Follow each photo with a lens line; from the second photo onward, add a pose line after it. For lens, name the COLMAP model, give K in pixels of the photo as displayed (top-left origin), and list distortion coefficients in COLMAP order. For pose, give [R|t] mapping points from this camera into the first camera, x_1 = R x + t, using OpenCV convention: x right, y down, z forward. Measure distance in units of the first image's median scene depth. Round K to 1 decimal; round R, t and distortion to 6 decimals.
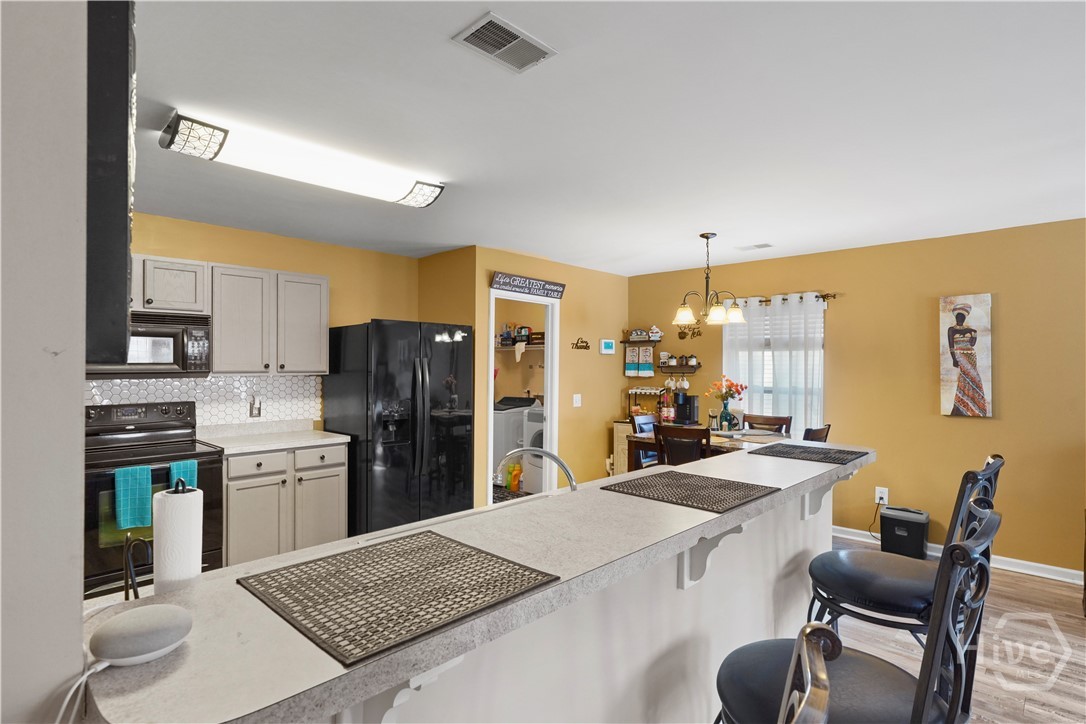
lens RADIAL K [[555.6, 0, 543.0], [0, 555.6, 362.0], [0, 0, 1]] dist [-0.002524, -0.000686]
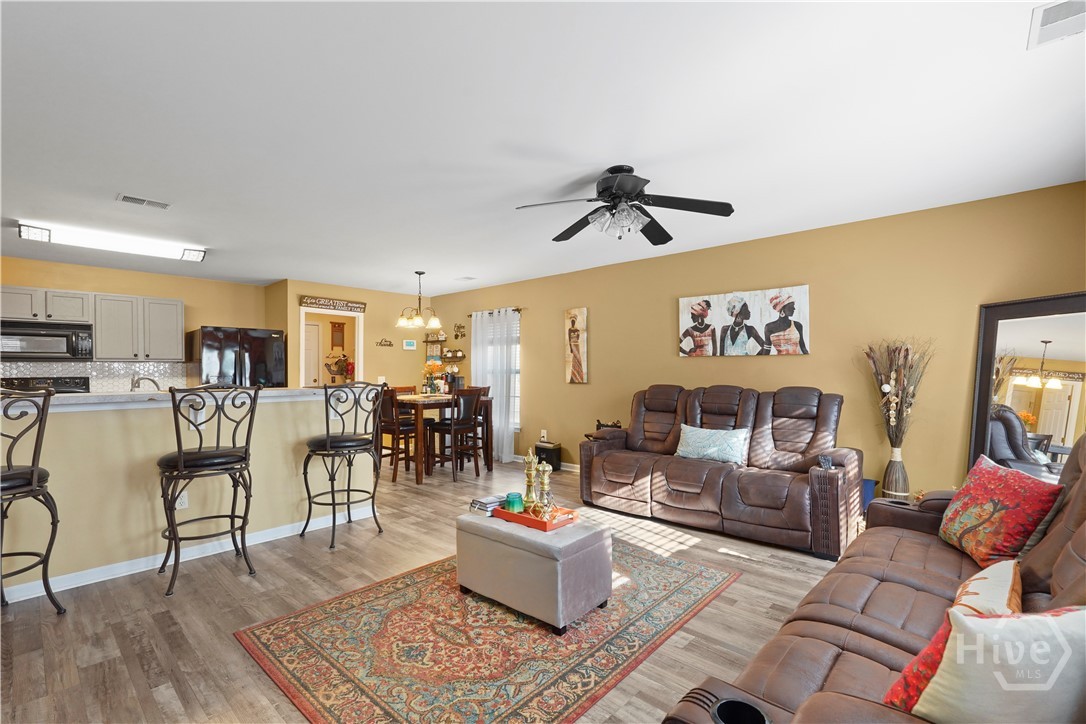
lens RADIAL K [[480.2, 0, 538.5], [0, 480.2, 371.4], [0, 0, 1]] dist [-0.000437, 0.000030]
pose [[0.999845, -0.008973, 0.015159, 0.534159], [0.008828, 0.999915, 0.009616, 0.041461], [-0.015244, -0.009481, 0.999839, -0.345688]]
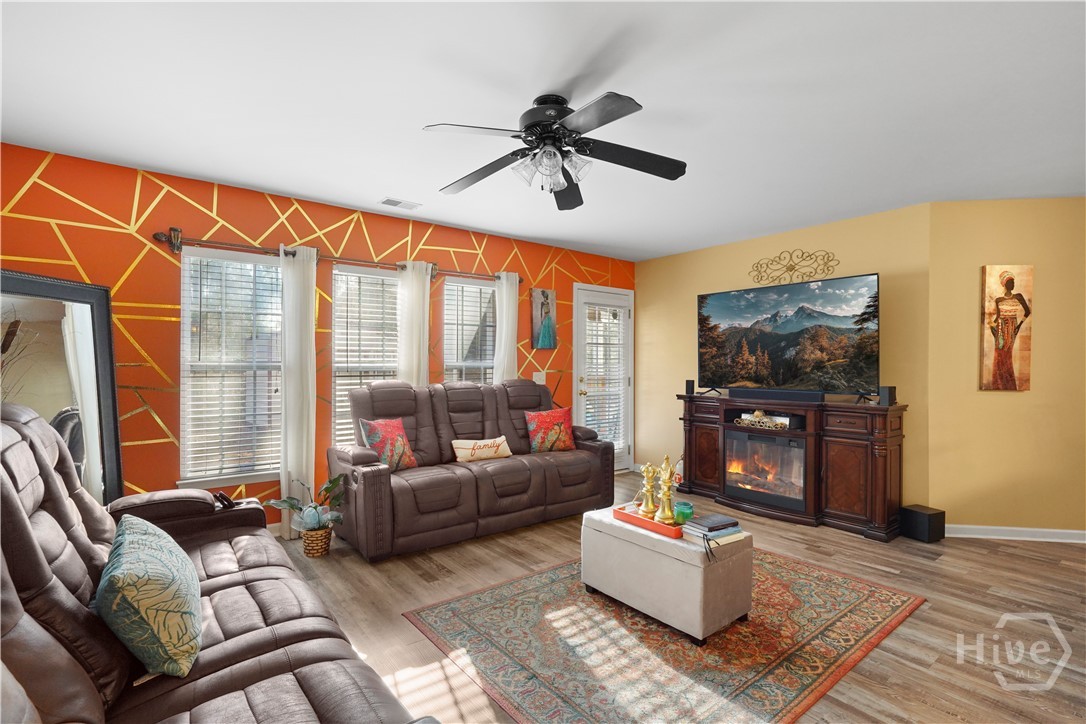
lens RADIAL K [[516.0, 0, 541.8], [0, 516.0, 366.7], [0, 0, 1]] dist [-0.002846, 0.000454]
pose [[-0.989972, -0.012150, 0.140743, 0.583287], [-0.013027, 0.999901, -0.005307, 0.051301], [-0.140665, -0.007088, -0.990032, 0.727008]]
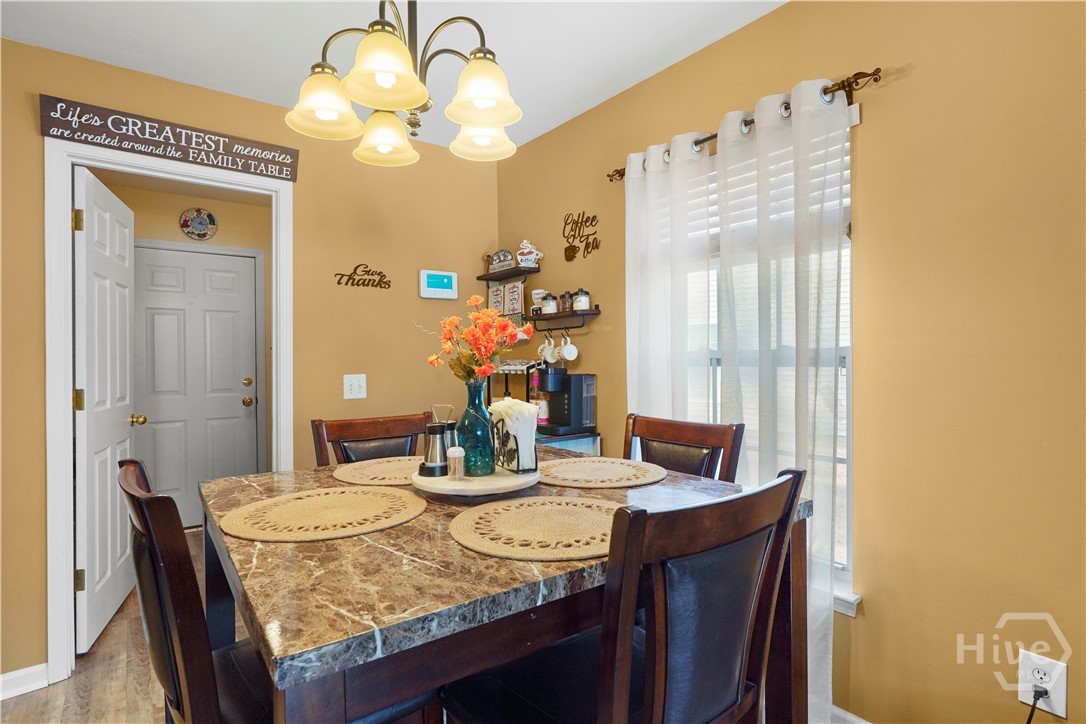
lens RADIAL K [[555.0, 0, 539.9], [0, 555.0, 357.9], [0, 0, 1]] dist [0.001683, 0.000756]
pose [[0.985792, -0.017279, -0.167079, 0.361520], [0.018788, 0.999796, 0.007454, 0.048685], [0.166916, -0.010487, 0.985915, 0.602983]]
